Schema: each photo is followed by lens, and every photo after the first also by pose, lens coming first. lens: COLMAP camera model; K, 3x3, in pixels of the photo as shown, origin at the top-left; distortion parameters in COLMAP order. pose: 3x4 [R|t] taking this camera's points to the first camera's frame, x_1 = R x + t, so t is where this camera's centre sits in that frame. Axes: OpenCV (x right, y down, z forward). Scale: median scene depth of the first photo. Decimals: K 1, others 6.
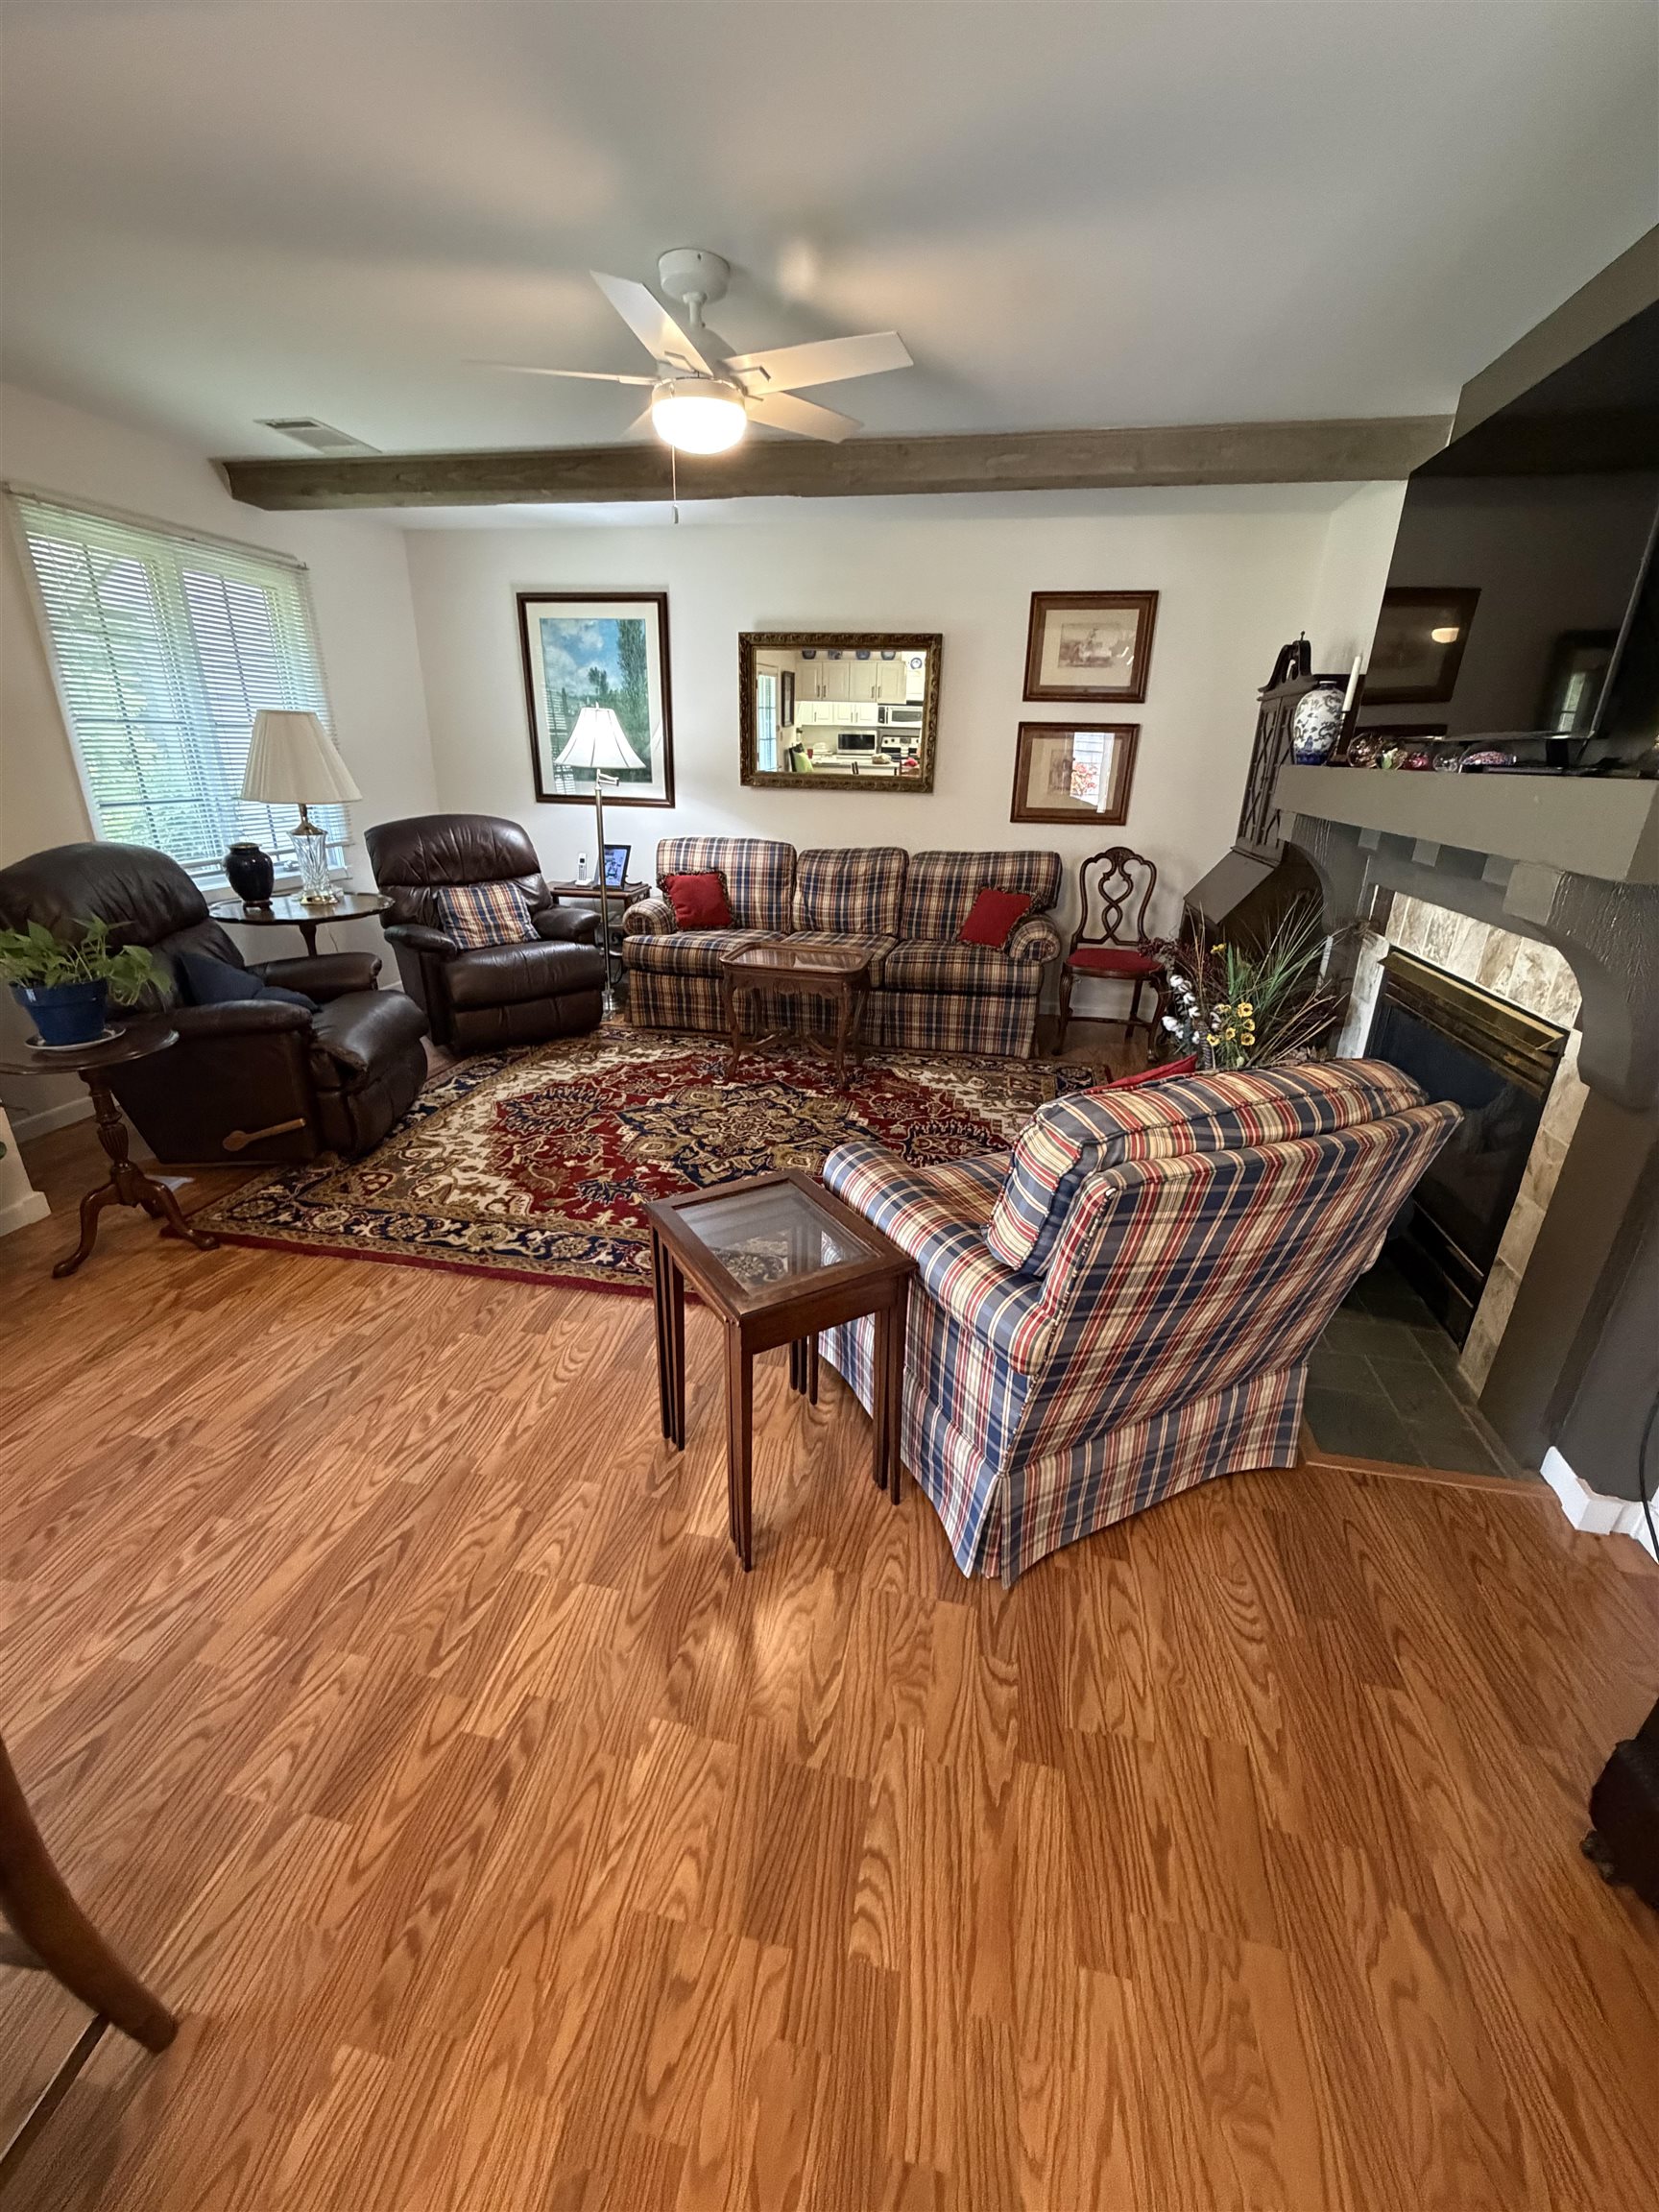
lens RADIAL K [[895.2, 0, 821.7], [0, 895.2, 1097.3], [0, 0, 1]] dist [-0.000020, -0.000044]
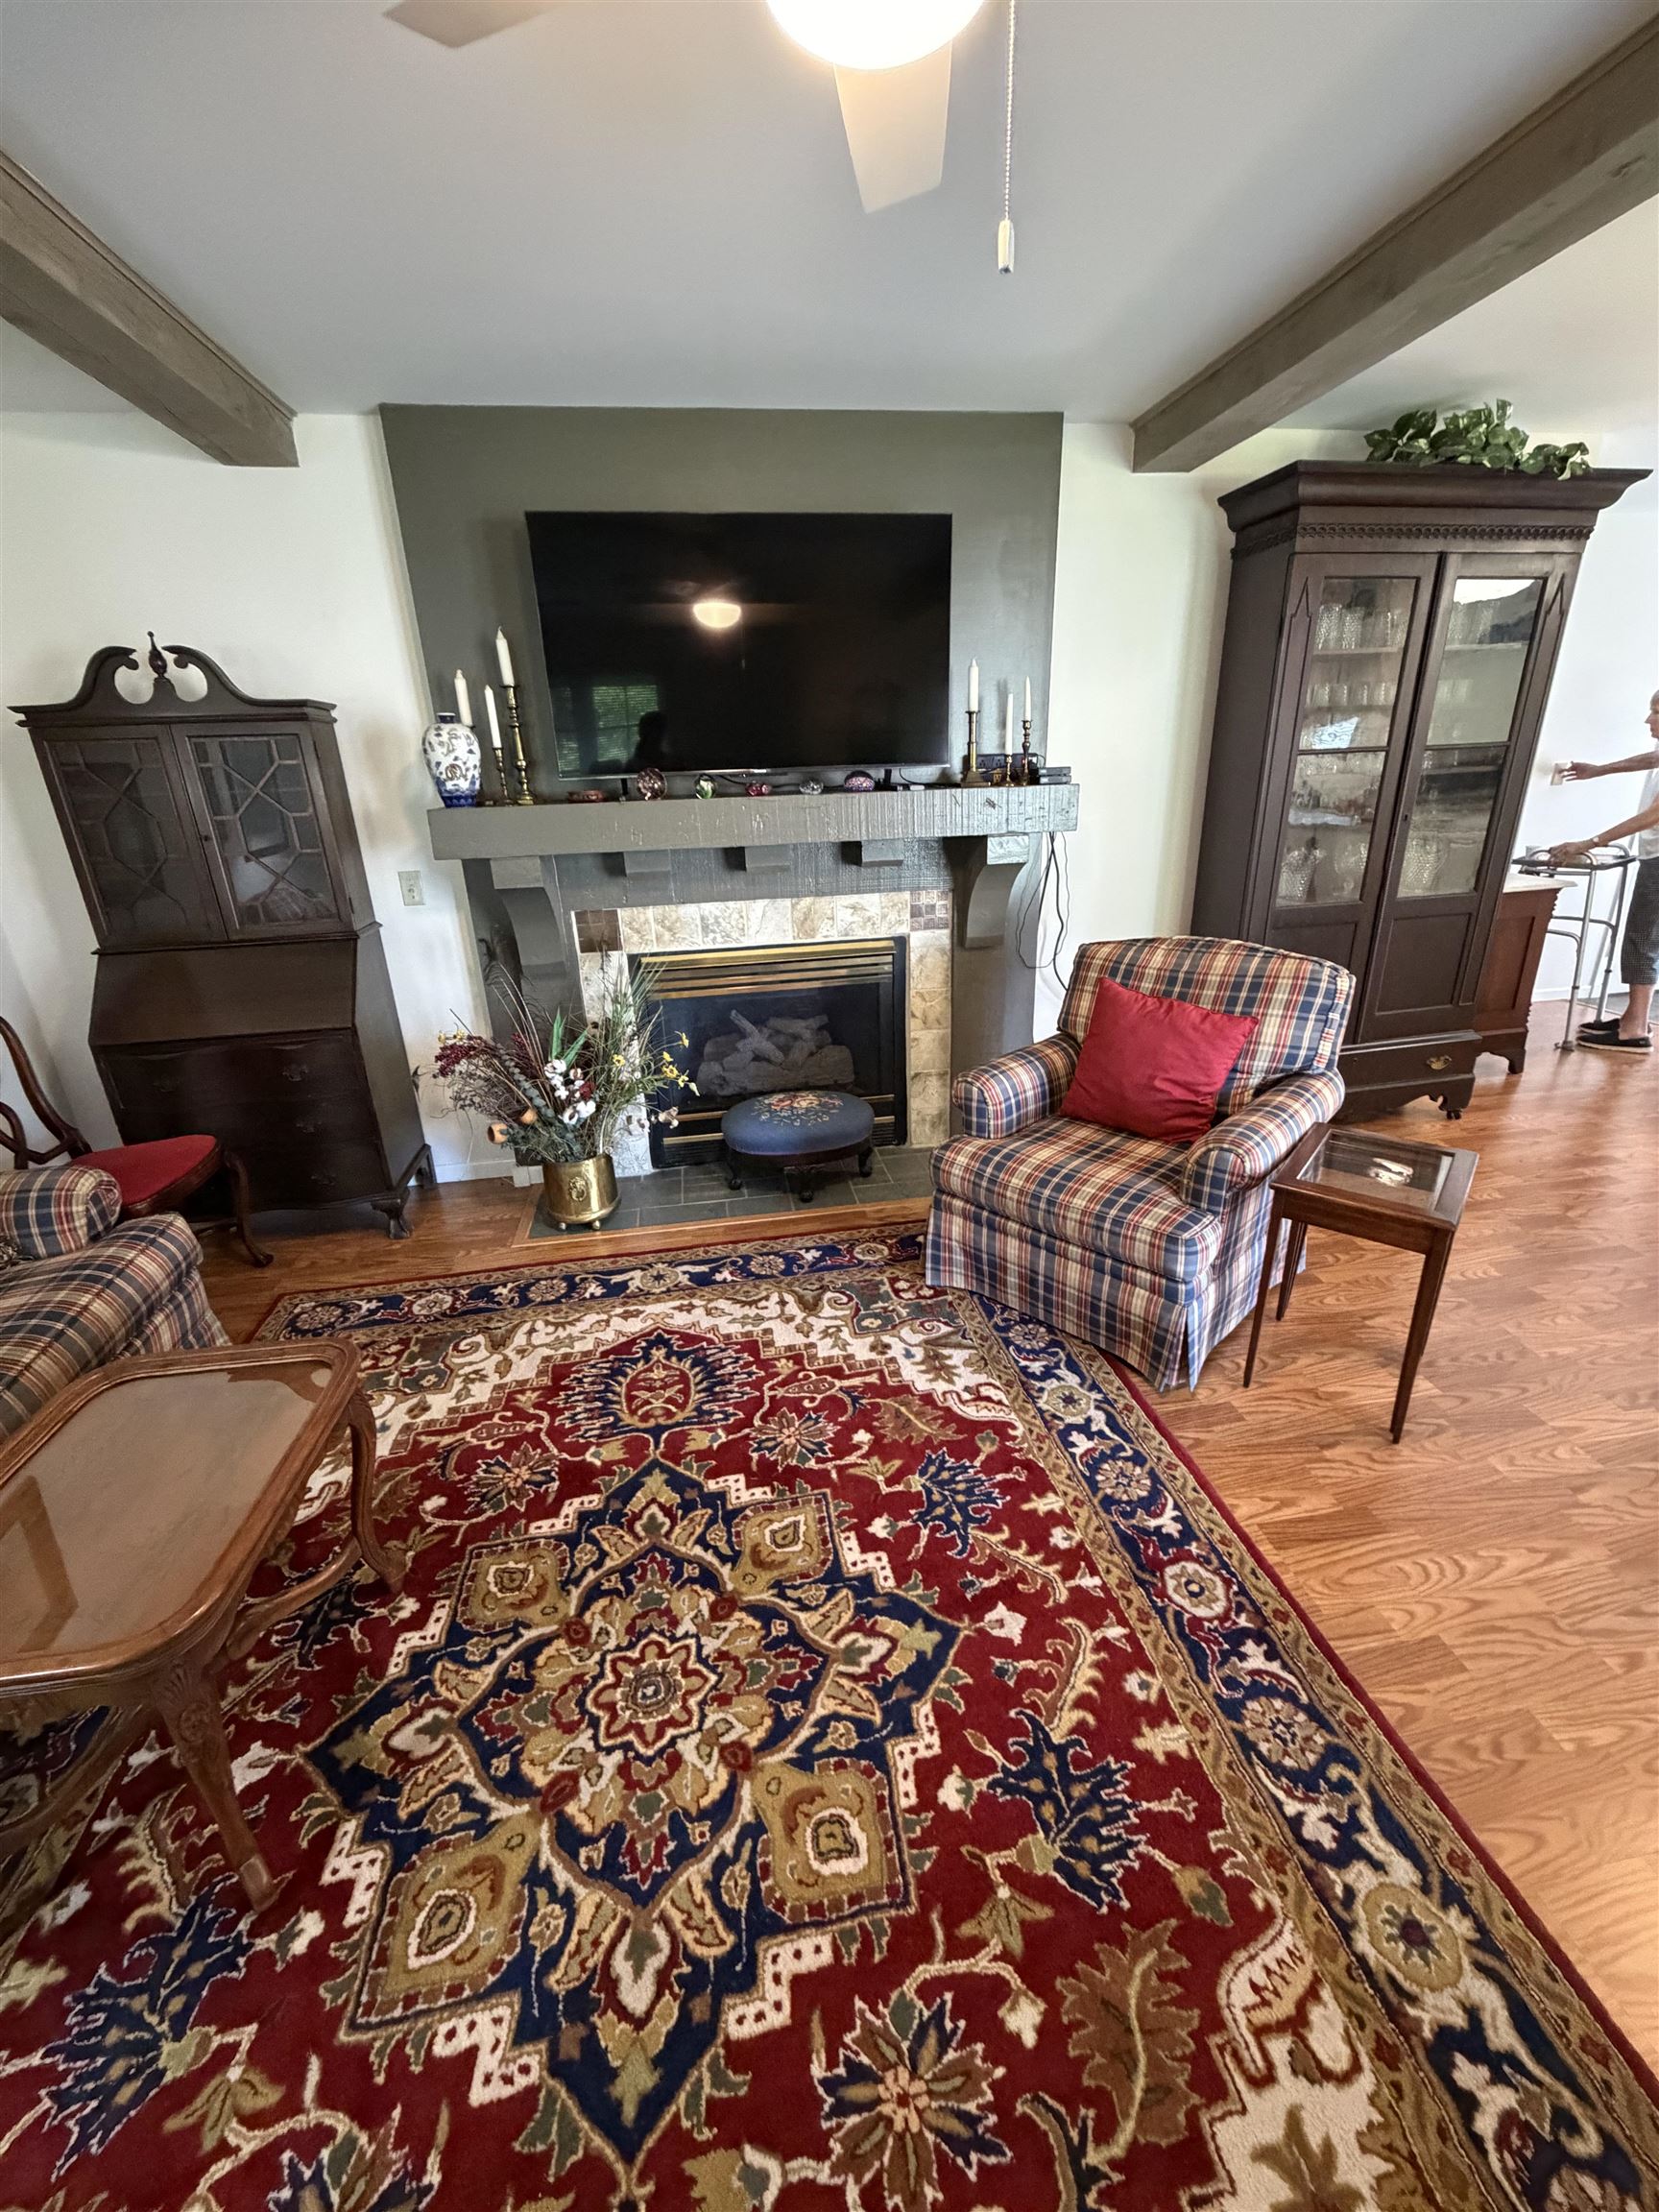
lens RADIAL K [[895.2, 0, 822.0], [0, 895.2, 1099.1], [0, 0, 1]] dist [-0.000020, -0.000044]
pose [[-0.352723, -0.336917, 0.872968, -0.359789], [0.363413, 0.810372, 0.459595, -0.334147], [-0.862275, 0.479357, -0.163397, 0.785471]]
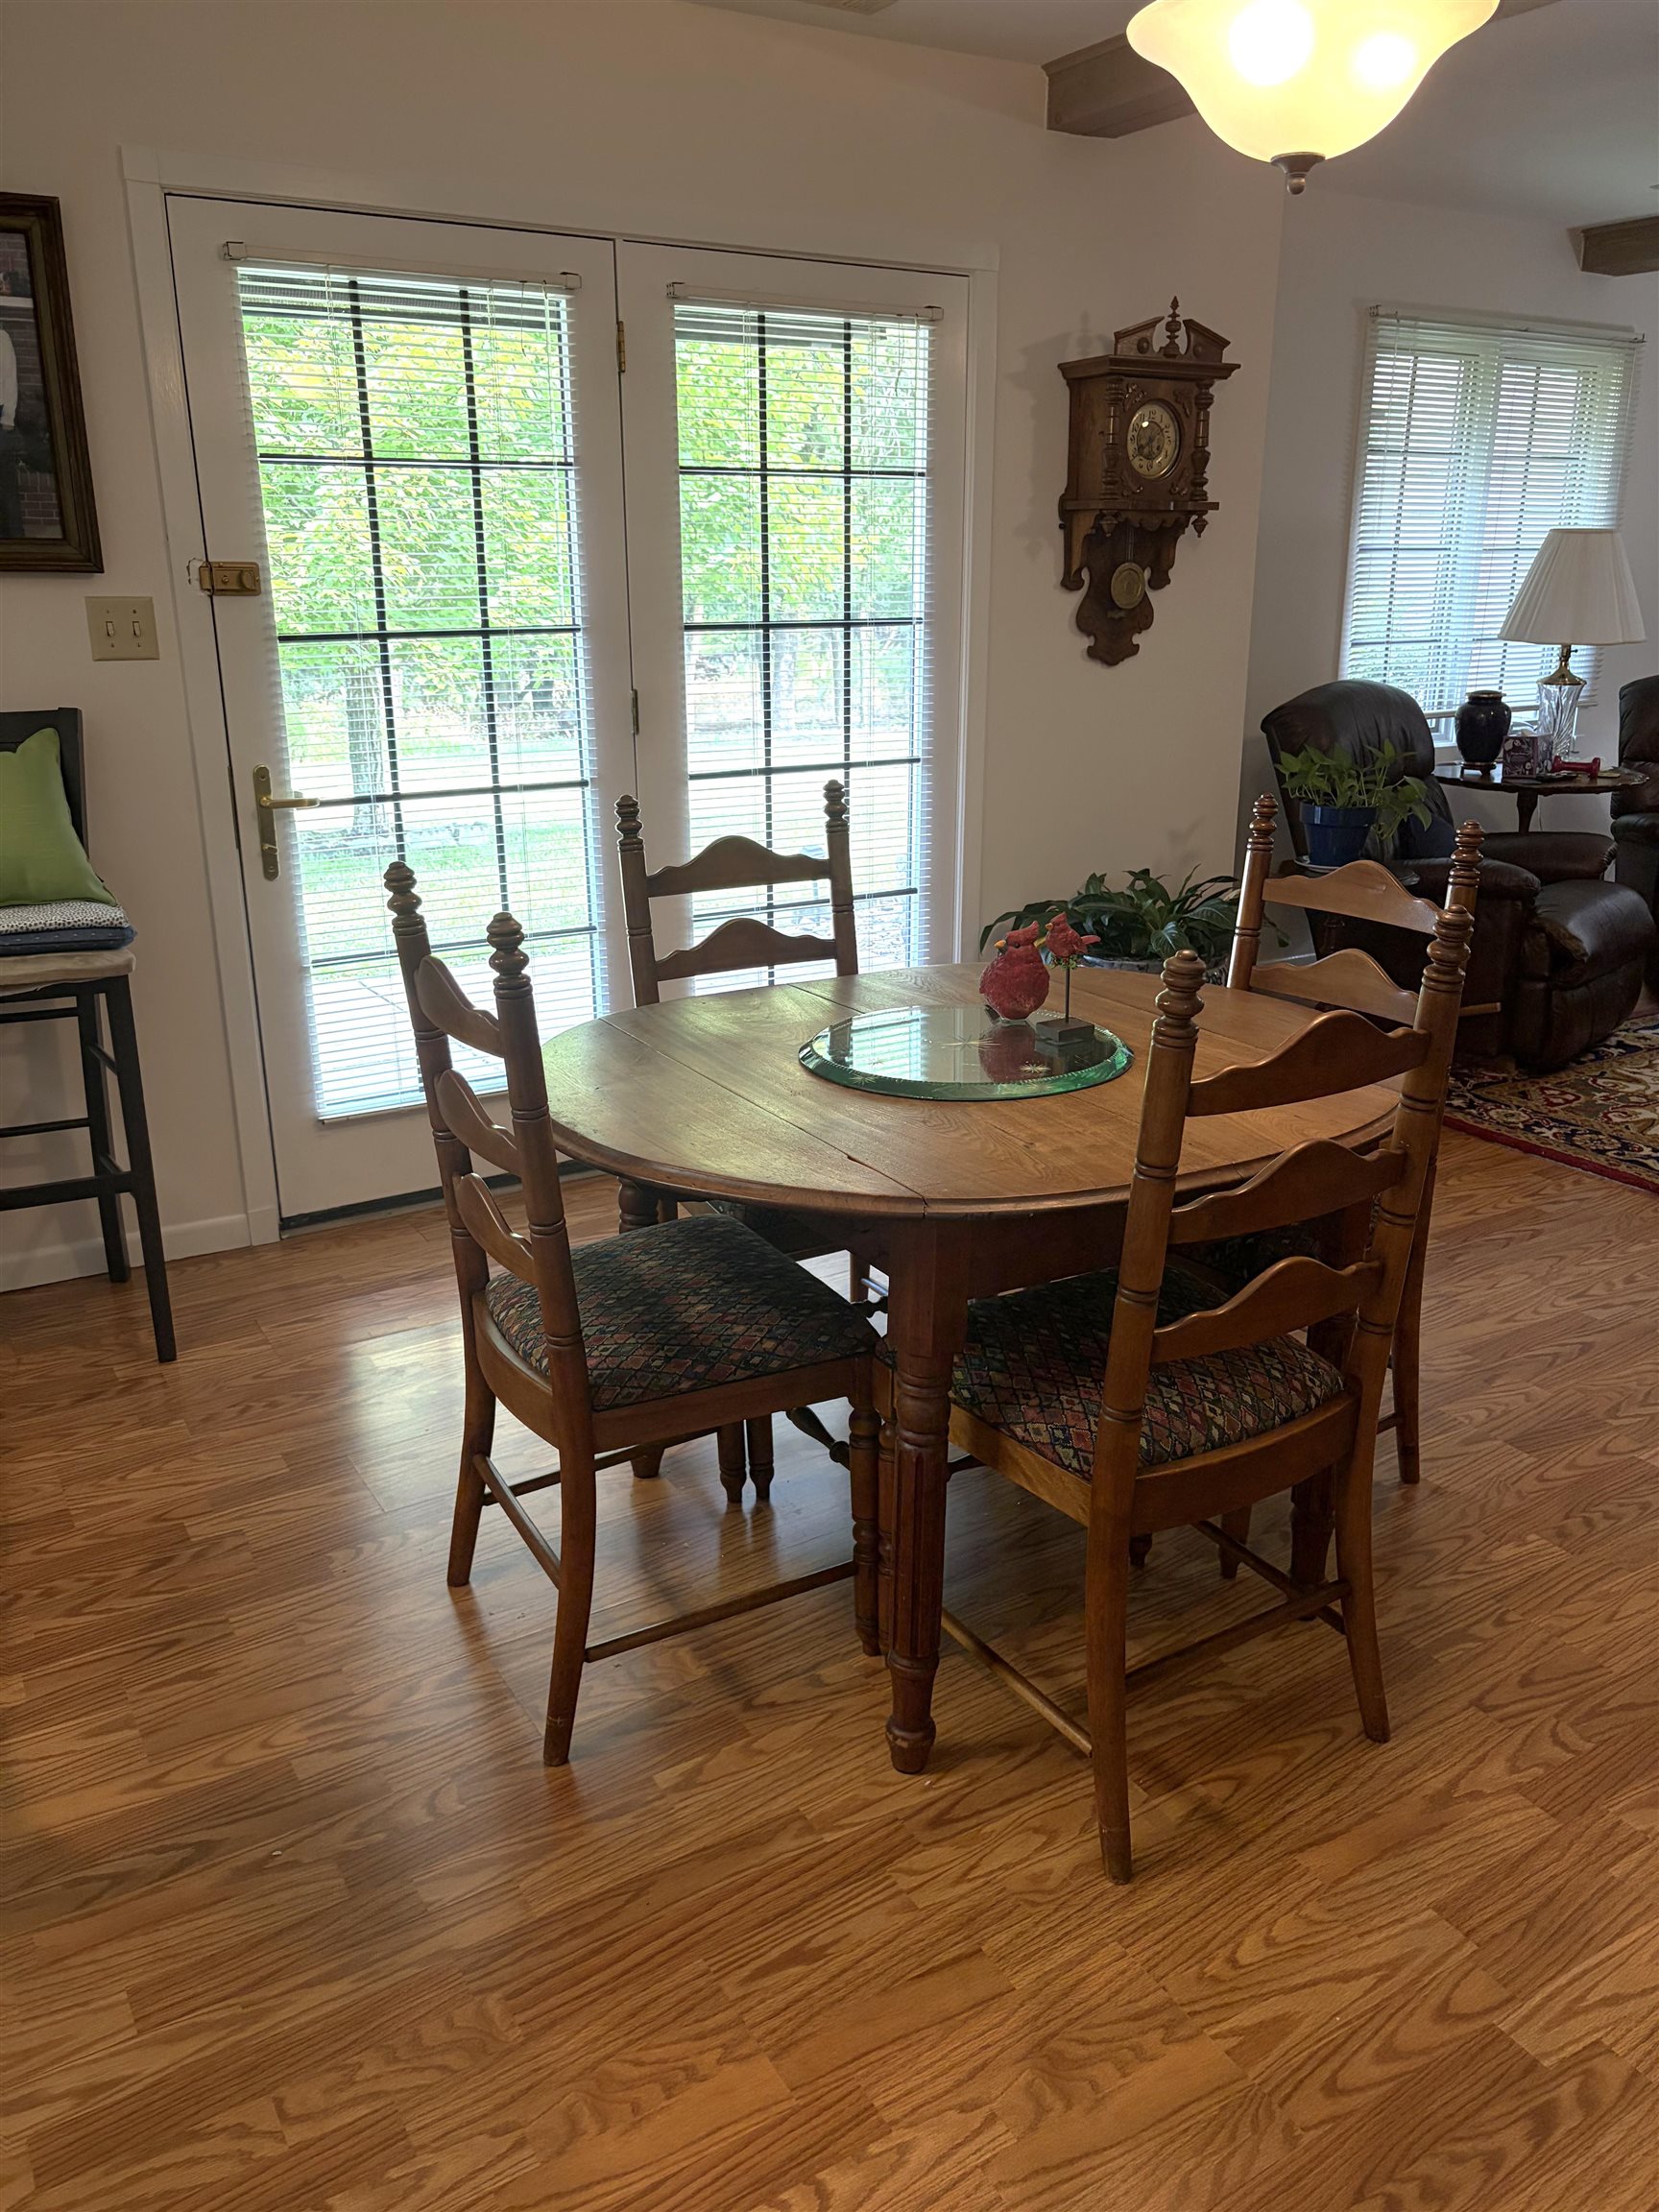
lens RADIAL K [[1694.8, 0, 836.1], [0, 1694.8, 1108.1], [0, 0, 1]] dist [-0.013940, 0.037650]
pose [[0.682893, 0.204283, -0.701374, 0.102367], [-0.251525, 0.967151, 0.036796, 0.166068], [0.685851, 0.151285, 0.711843, -0.420911]]
